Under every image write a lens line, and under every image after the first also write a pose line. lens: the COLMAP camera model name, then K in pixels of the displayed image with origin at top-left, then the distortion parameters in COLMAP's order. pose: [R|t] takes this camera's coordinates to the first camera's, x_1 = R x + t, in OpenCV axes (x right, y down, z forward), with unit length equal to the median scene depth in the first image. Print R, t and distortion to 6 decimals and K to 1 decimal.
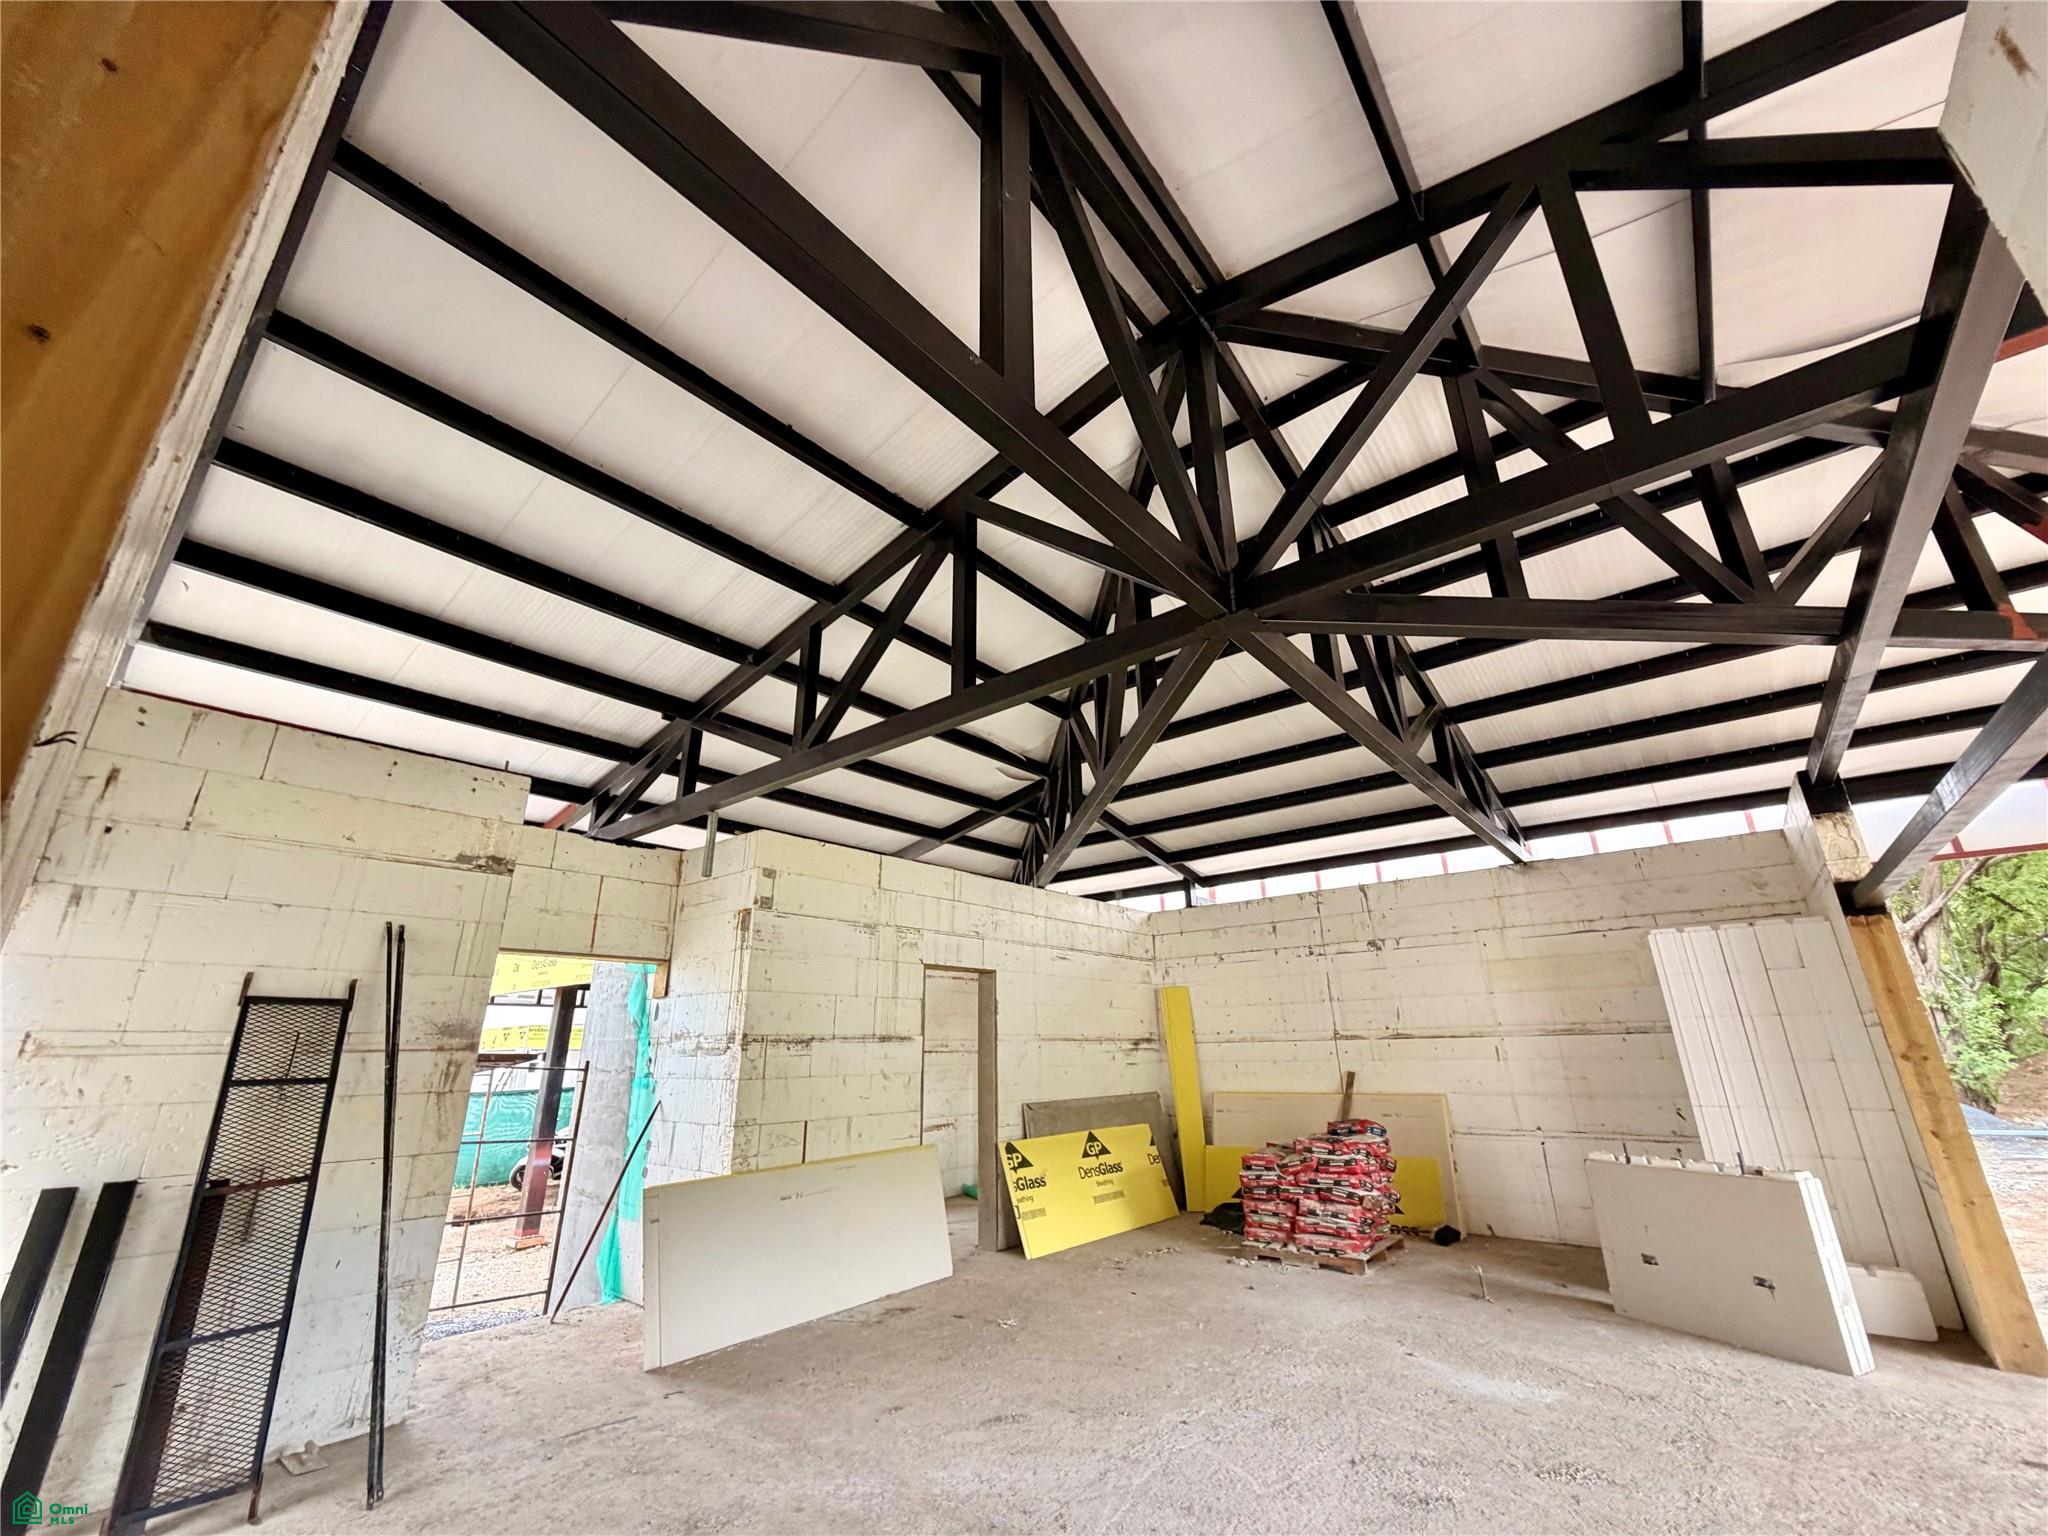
lens RADIAL K [[816.4, 0, 1024.0], [0, 816.4, 768.0], [0, 0, 1]] dist [0.000511, 0.000370]
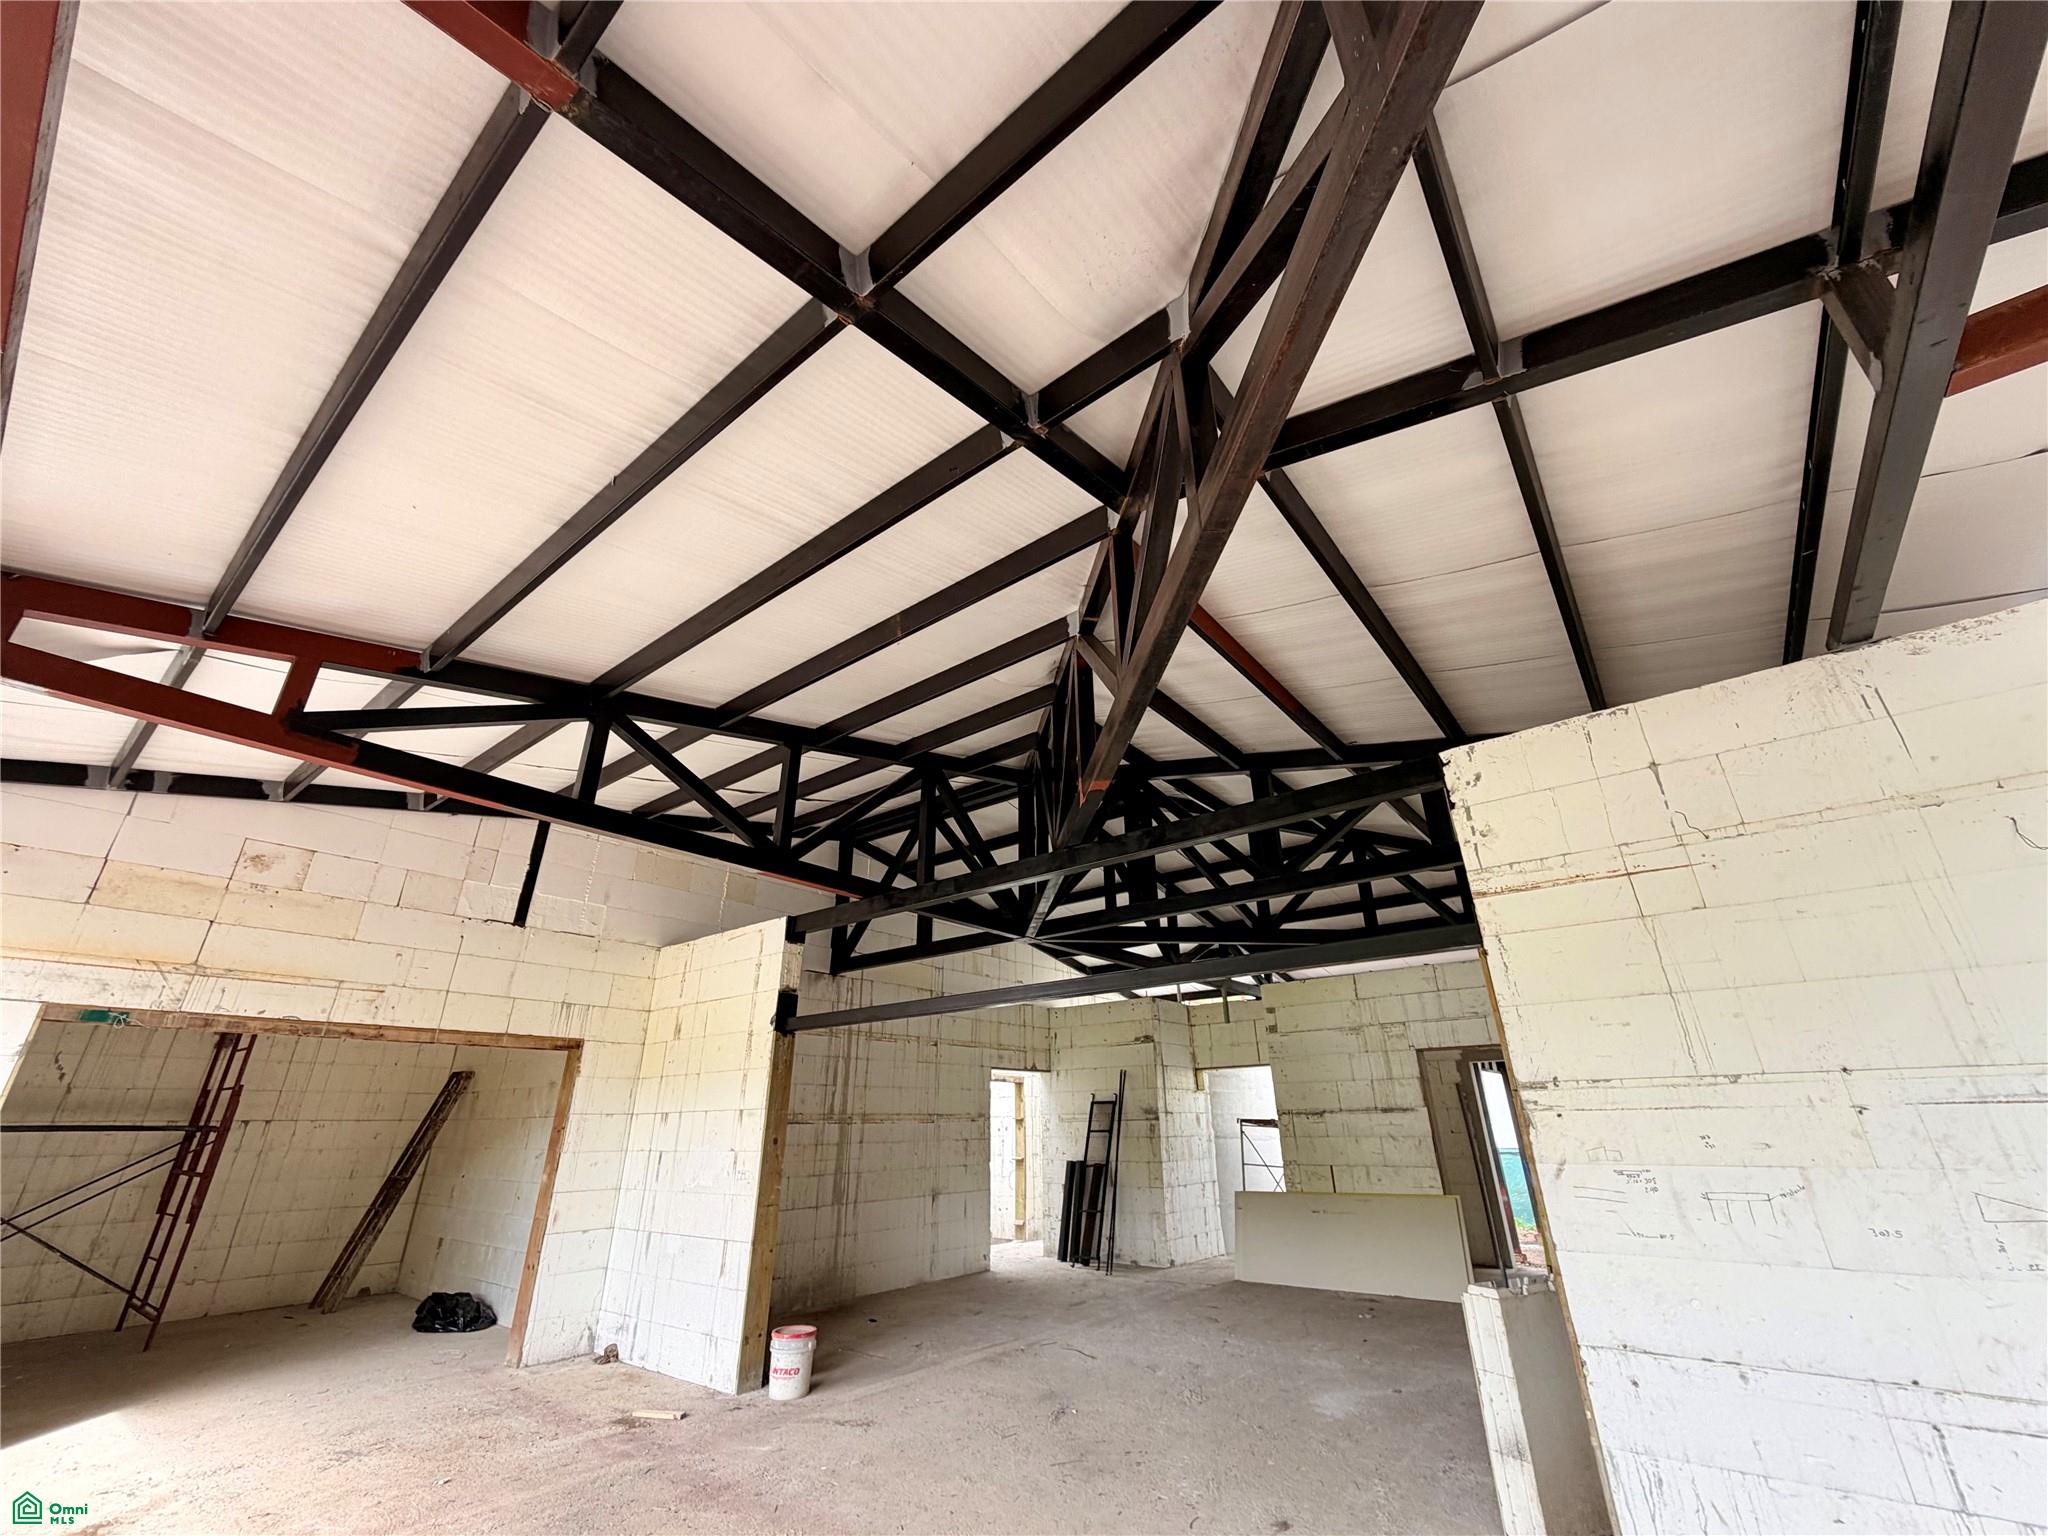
lens RADIAL K [[816.4, 0, 1024.0], [0, 816.4, 768.0], [0, 0, 1]] dist [0.000511, 0.000370]
pose [[0.019524, -0.388956, -0.921049, 1.382853], [0.337070, 0.869854, -0.360192, 0.126896], [0.941277, -0.303426, 0.148088, 0.419045]]
